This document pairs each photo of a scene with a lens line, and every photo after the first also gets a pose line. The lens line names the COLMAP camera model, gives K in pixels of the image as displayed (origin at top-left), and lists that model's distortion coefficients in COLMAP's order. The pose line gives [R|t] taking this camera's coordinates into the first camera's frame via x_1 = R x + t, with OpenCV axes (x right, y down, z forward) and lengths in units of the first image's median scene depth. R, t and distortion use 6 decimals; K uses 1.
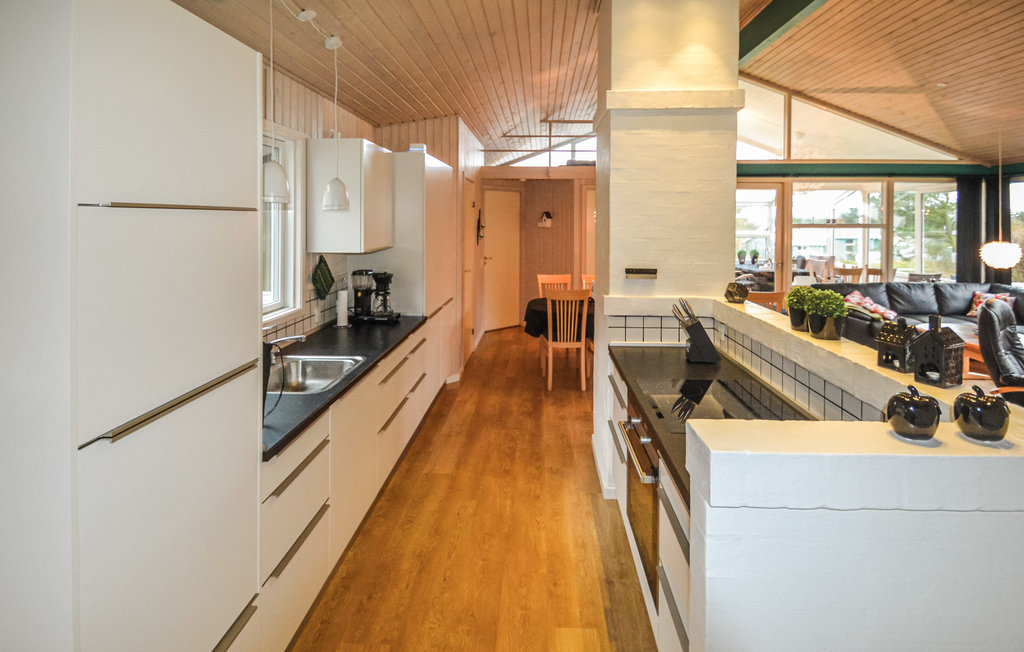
lens RADIAL K [[500.0, 0, 559.8], [0, 500.0, 221.6], [0, 0, 1]] dist [-0.002348, -0.000122]
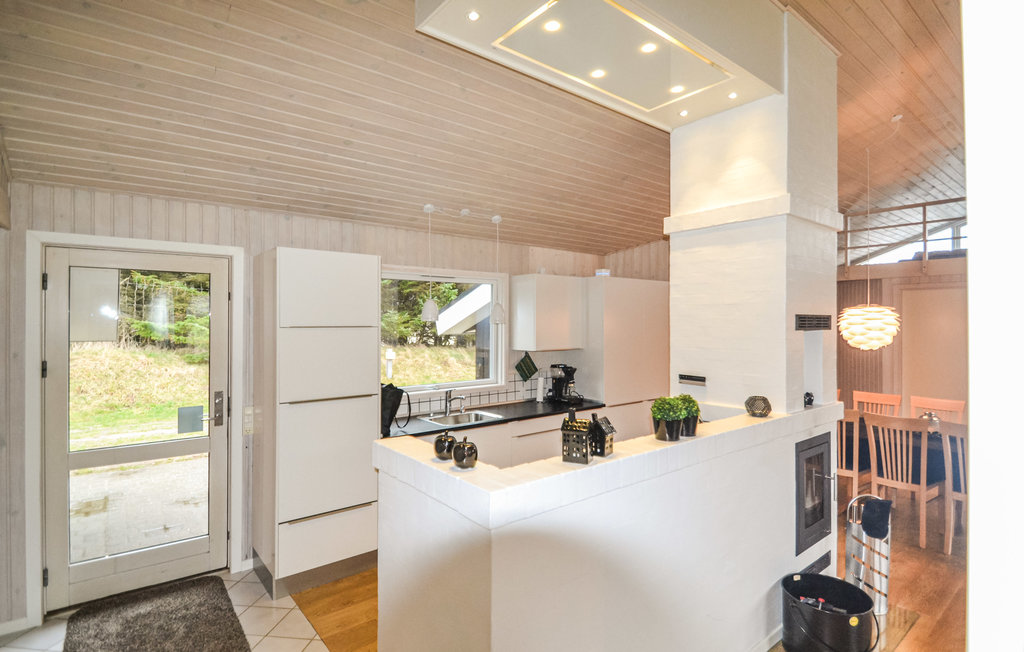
lens RADIAL K [[504.8, 0, 511.0], [0, 504.8, 323.4], [0, 0, 1]] dist [0.001267, 0.000014]
pose [[0.643405, -0.000194, -0.765526, 0.606008], [-0.007358, 0.999952, -0.006437, -0.008101], [0.765491, 0.009775, 0.643373, -0.010670]]
